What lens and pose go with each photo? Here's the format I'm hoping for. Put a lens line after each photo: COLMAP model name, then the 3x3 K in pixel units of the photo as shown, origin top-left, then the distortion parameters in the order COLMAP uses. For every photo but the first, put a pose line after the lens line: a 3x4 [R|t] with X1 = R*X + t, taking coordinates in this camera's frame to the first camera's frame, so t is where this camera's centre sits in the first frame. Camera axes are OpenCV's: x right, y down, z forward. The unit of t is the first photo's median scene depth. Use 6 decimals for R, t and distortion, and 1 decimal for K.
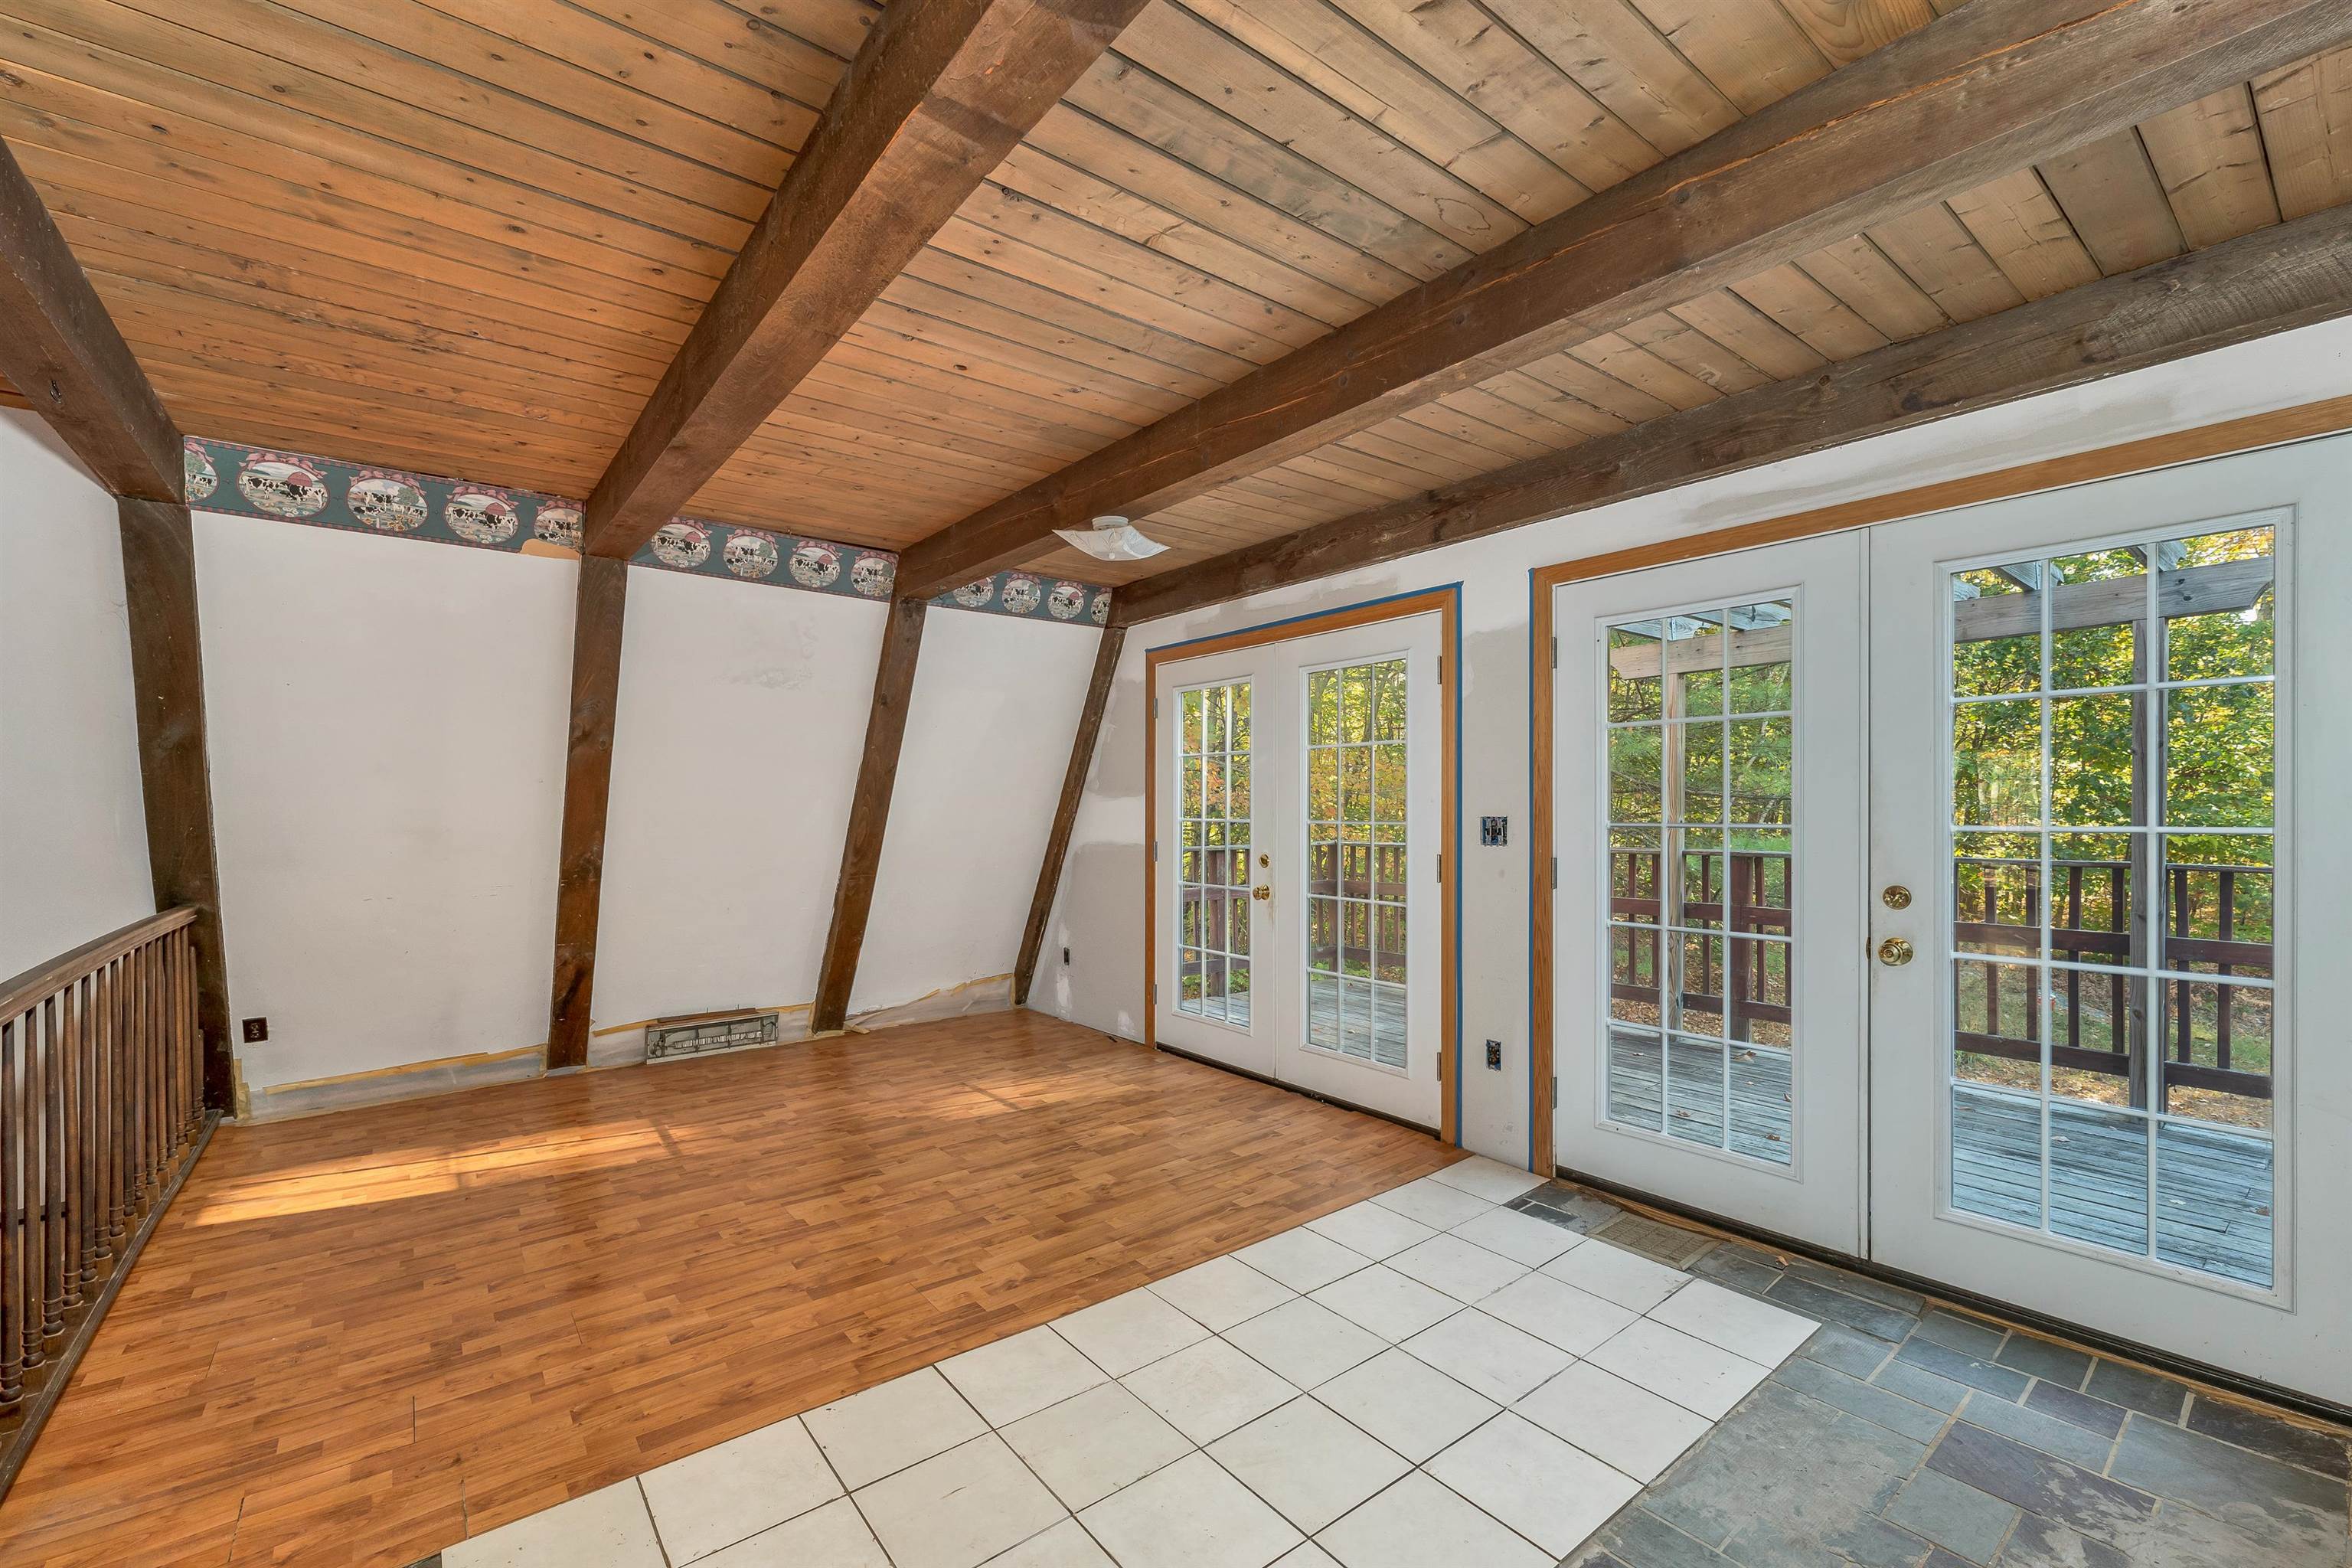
lens RADIAL K [[986.9, 0, 1182.9], [0, 986.9, 818.9], [0, 0, 1]] dist [-0.023926, 0.004549]
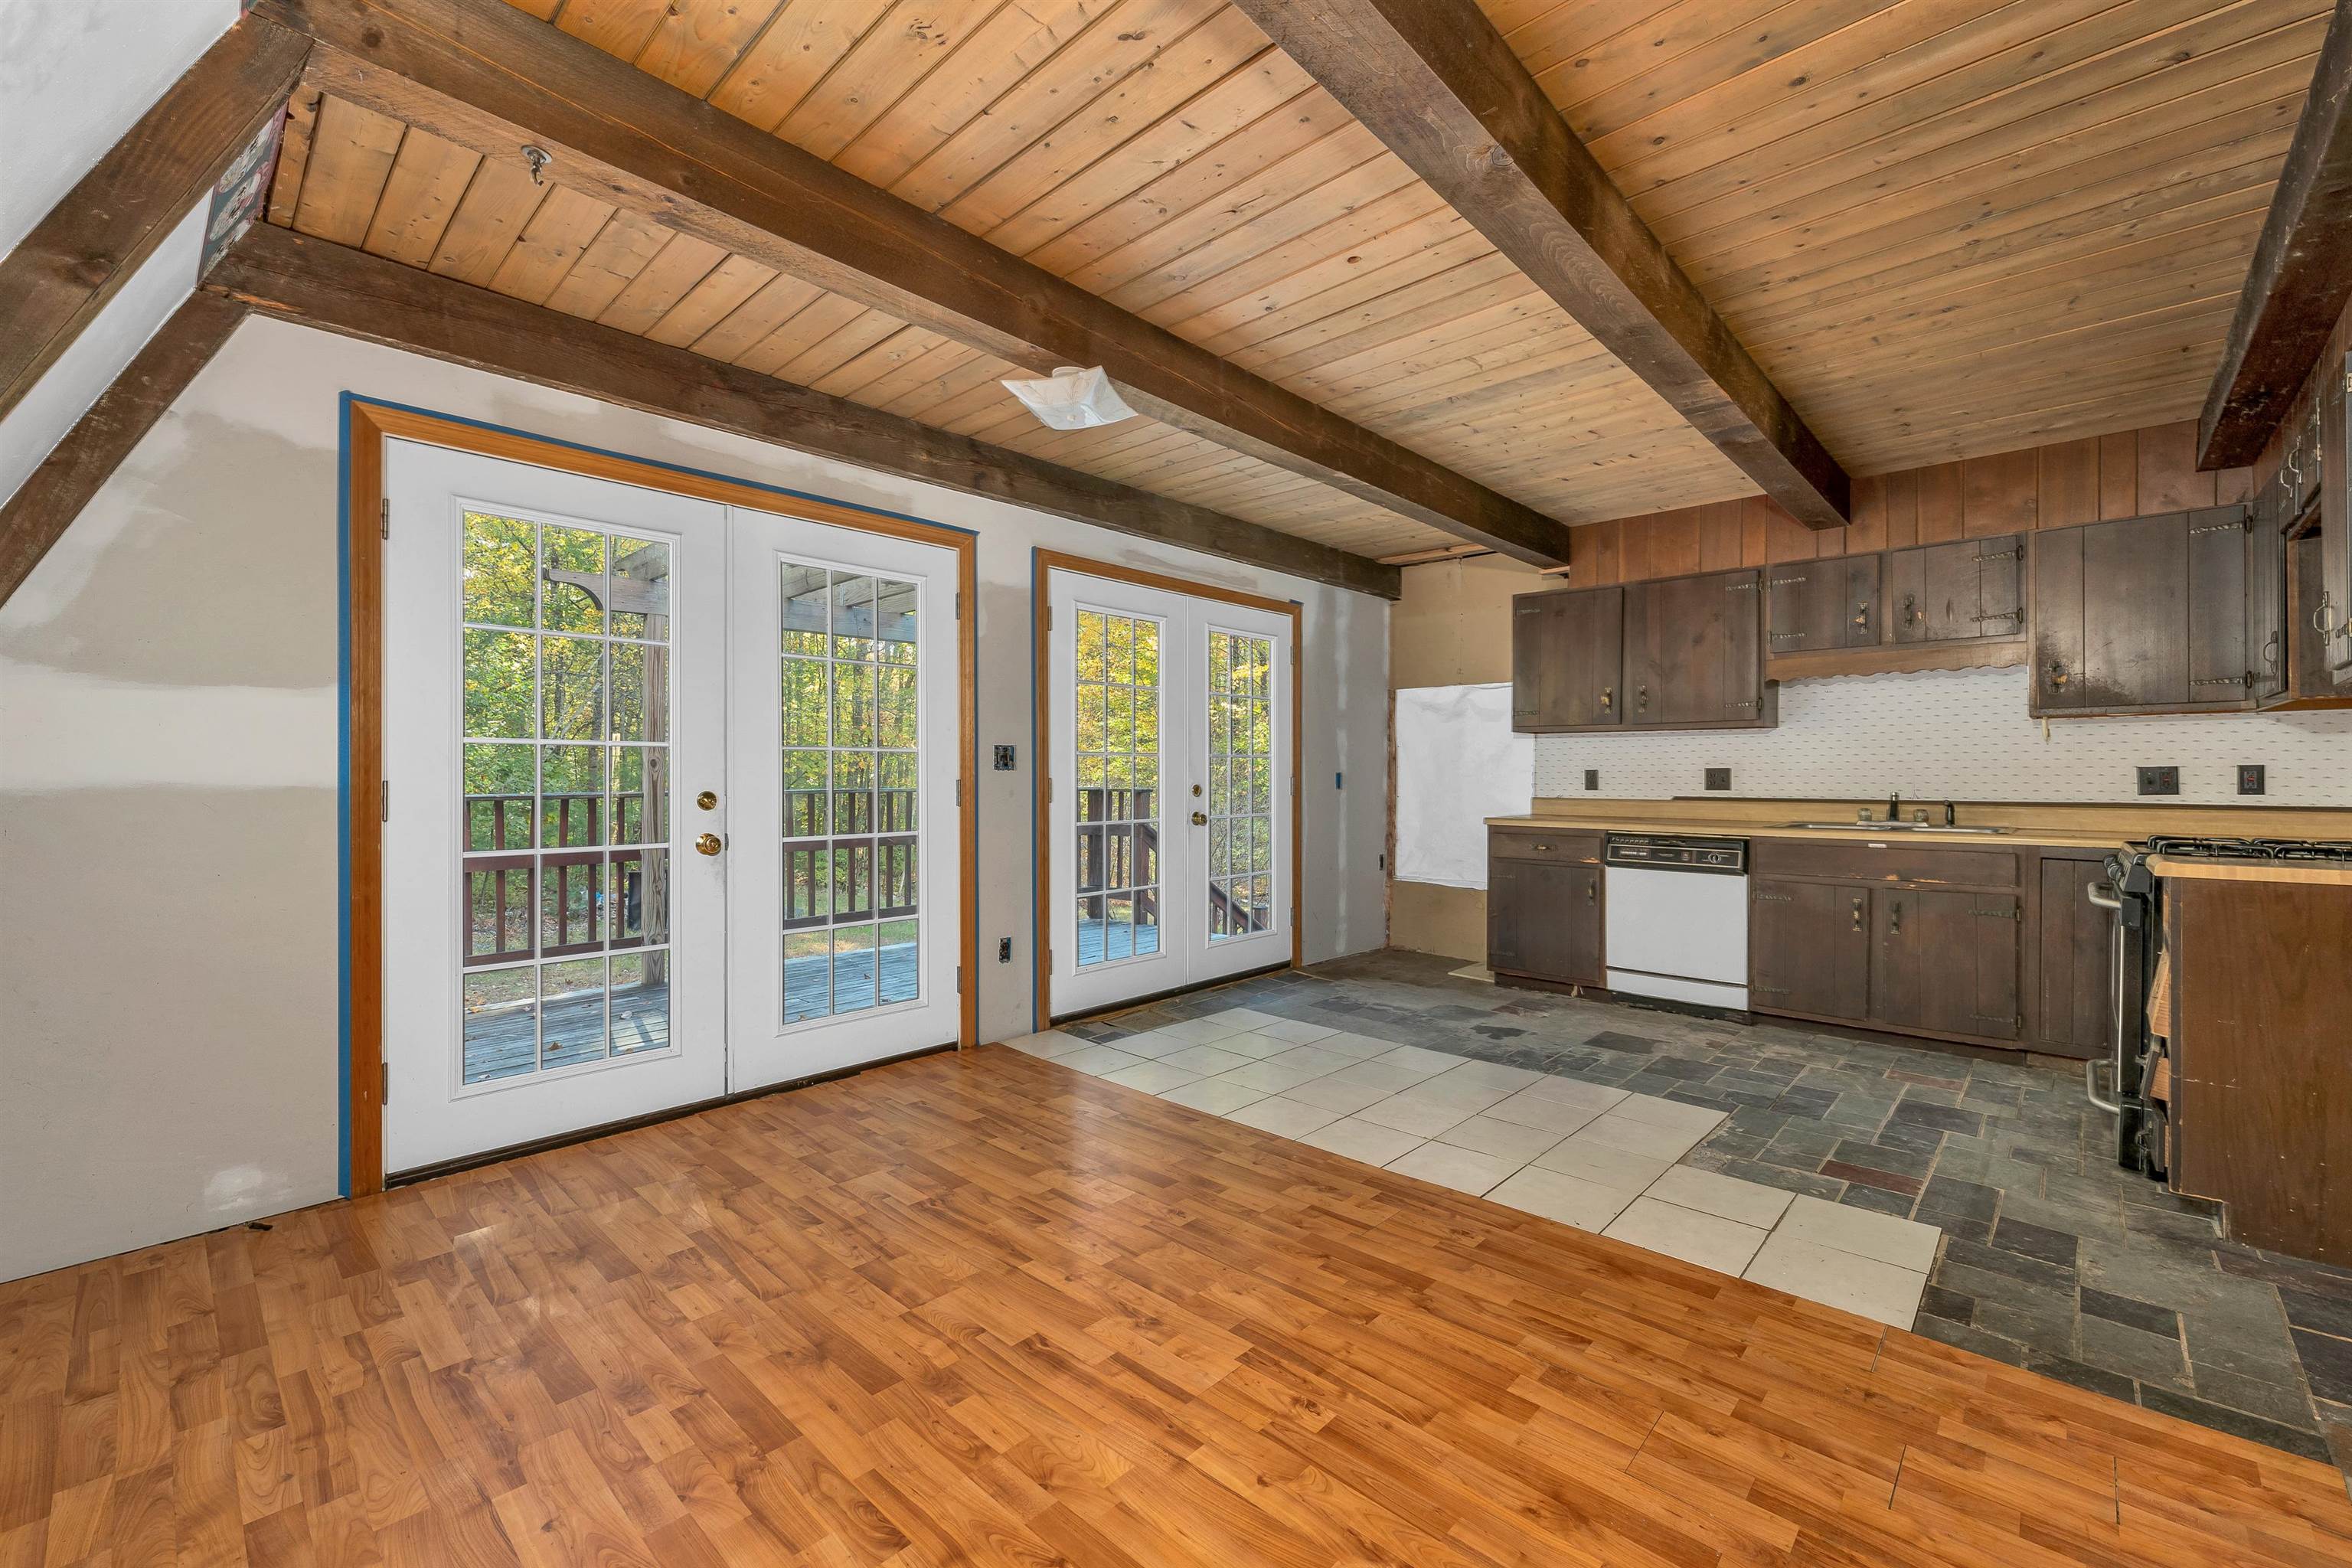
lens RADIAL K [[977.6, 0, 1173.0], [0, 977.6, 787.5], [0, 0, 1]] dist [0.002615, -0.000562]
pose [[-0.152074, -0.011825, 0.988298, -0.854728], [0.012163, 0.999830, 0.013835, 0.033928], [-0.988294, 0.014124, -0.151904, 0.977145]]
